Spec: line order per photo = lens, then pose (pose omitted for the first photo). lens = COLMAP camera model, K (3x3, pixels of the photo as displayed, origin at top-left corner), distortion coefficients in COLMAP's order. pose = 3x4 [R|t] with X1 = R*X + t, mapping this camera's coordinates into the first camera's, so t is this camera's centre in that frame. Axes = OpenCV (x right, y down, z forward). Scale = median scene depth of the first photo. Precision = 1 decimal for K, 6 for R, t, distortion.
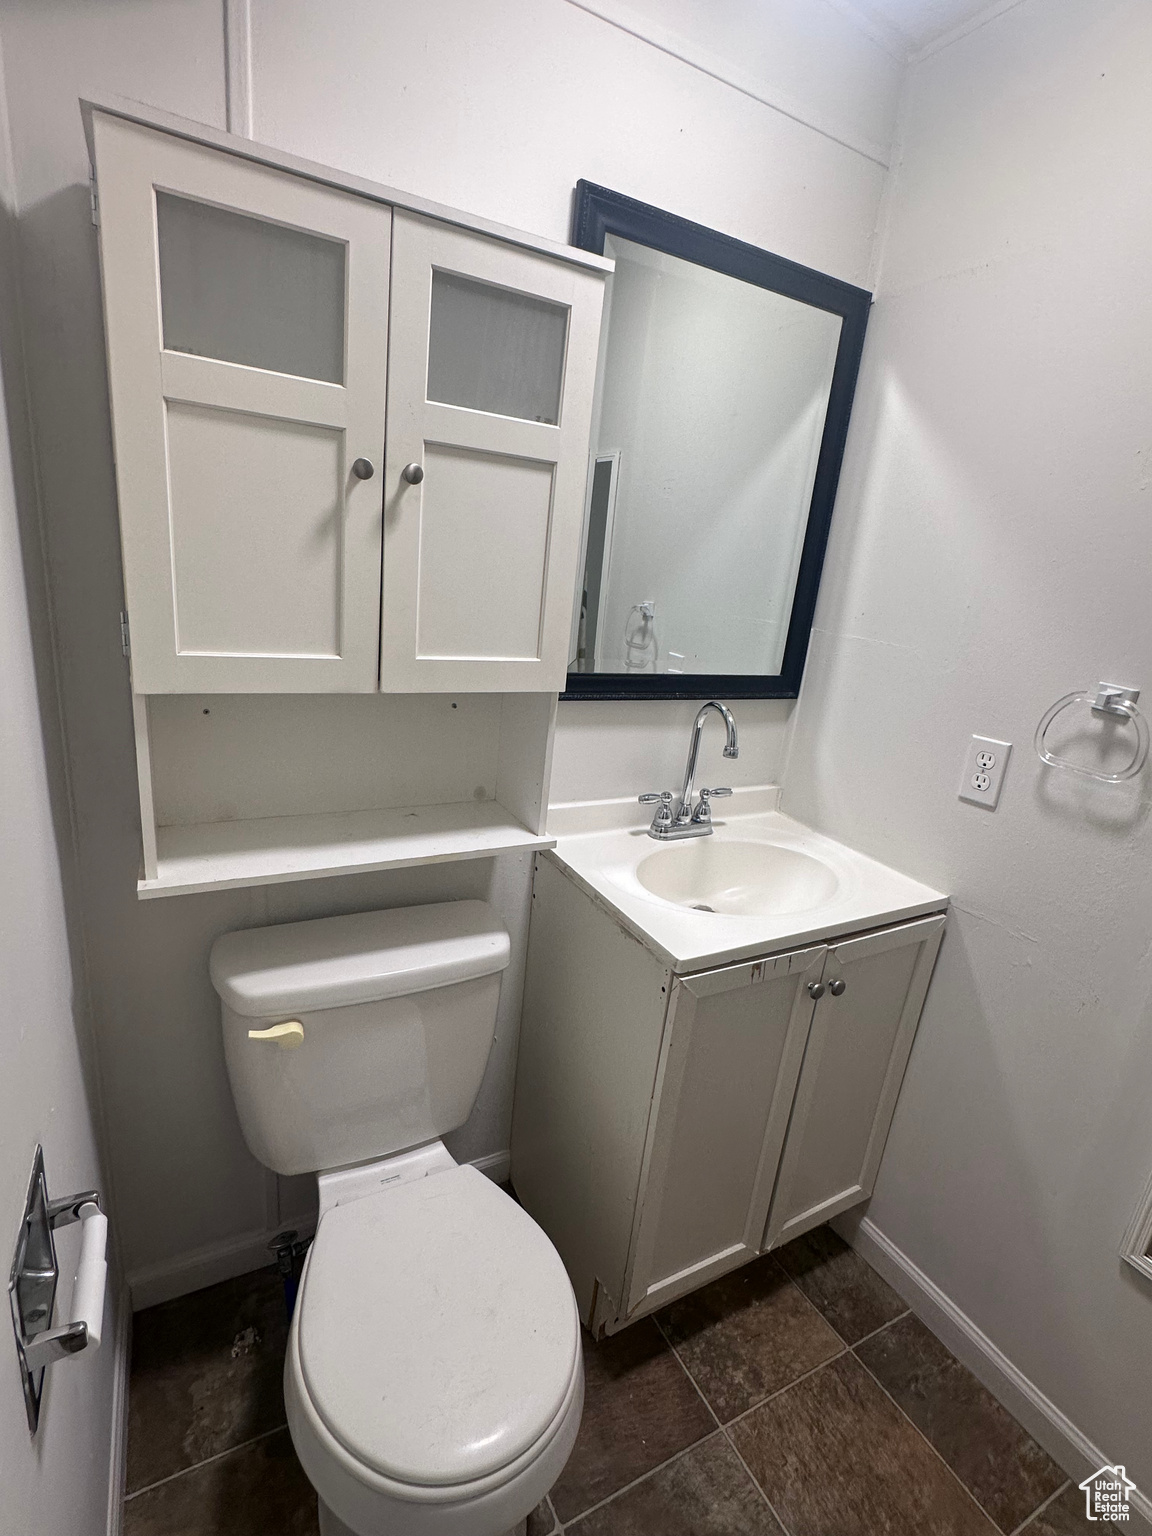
lens RADIAL K [[719.3, 0, 576.3], [0, 719.3, 766.7], [0, 0, 1]] dist [0.004808, 0.000846]
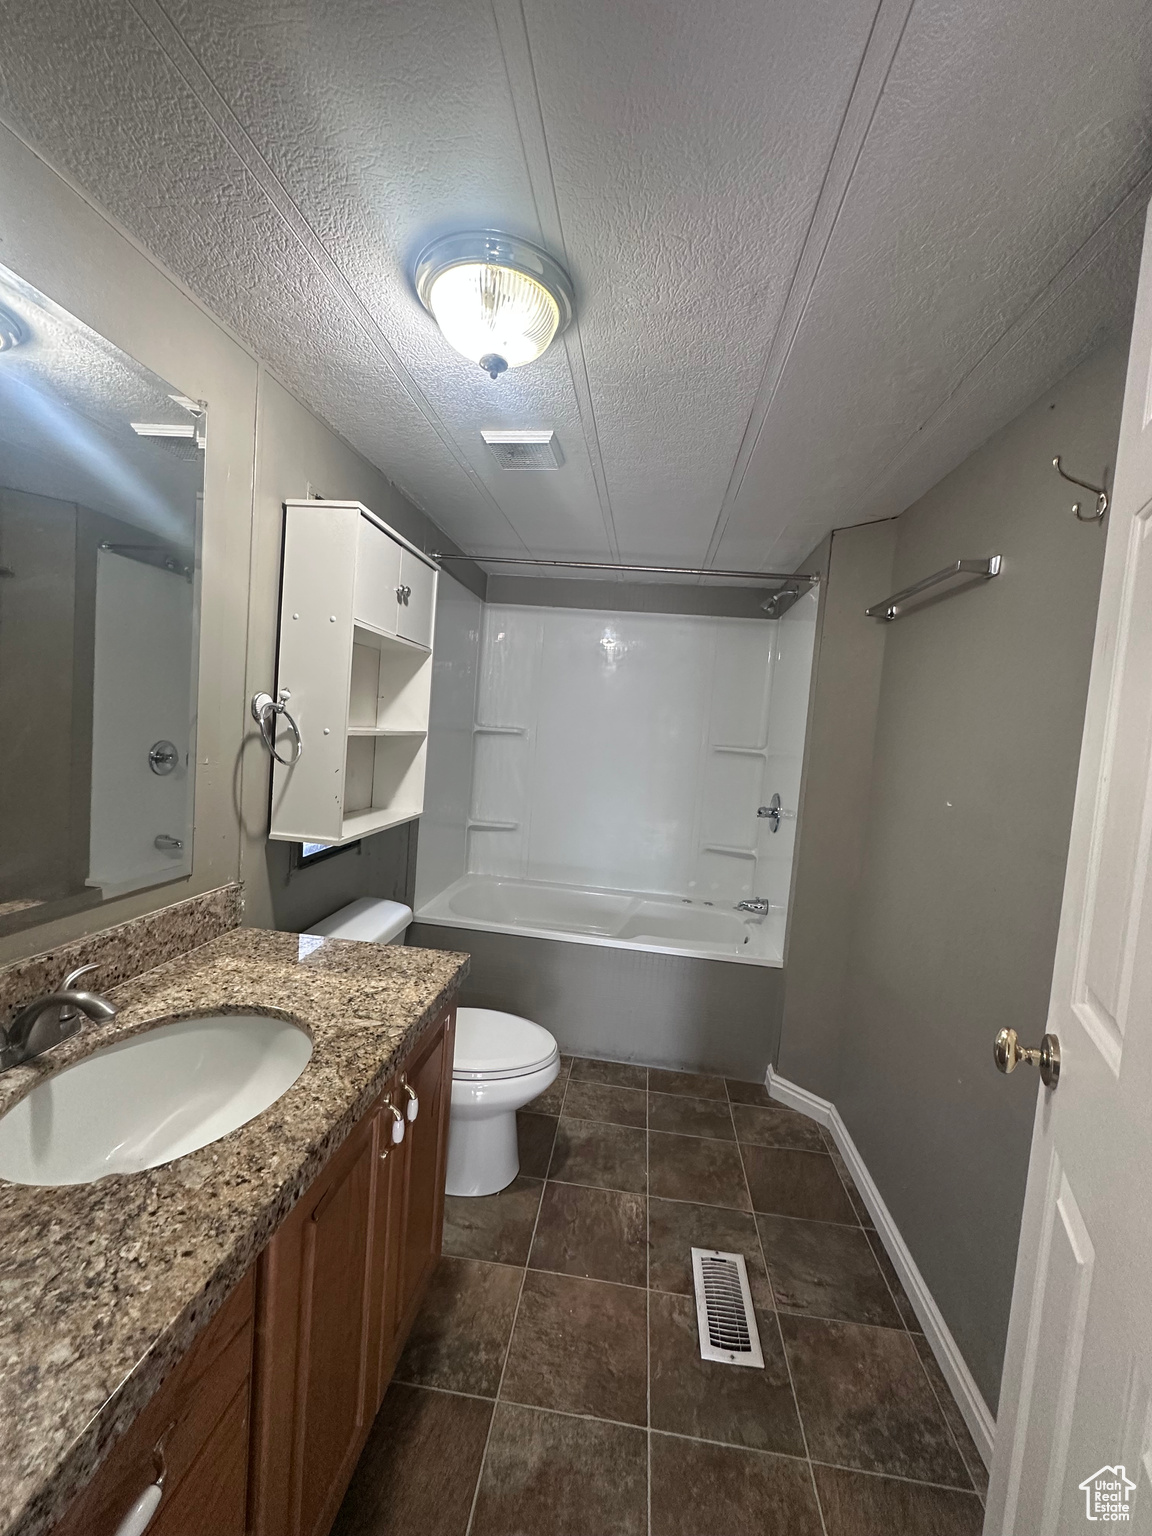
lens RADIAL K [[616.6, 0, 578.2], [0, 616.6, 768.0], [0, 0, 1]] dist [-0.000862, -0.000101]
pose [[0.578463, -0.111570, 0.808043, -0.426355], [0.205080, 0.978676, -0.011683, -0.061481], [-0.789508, 0.172471, 0.589008, 0.122234]]
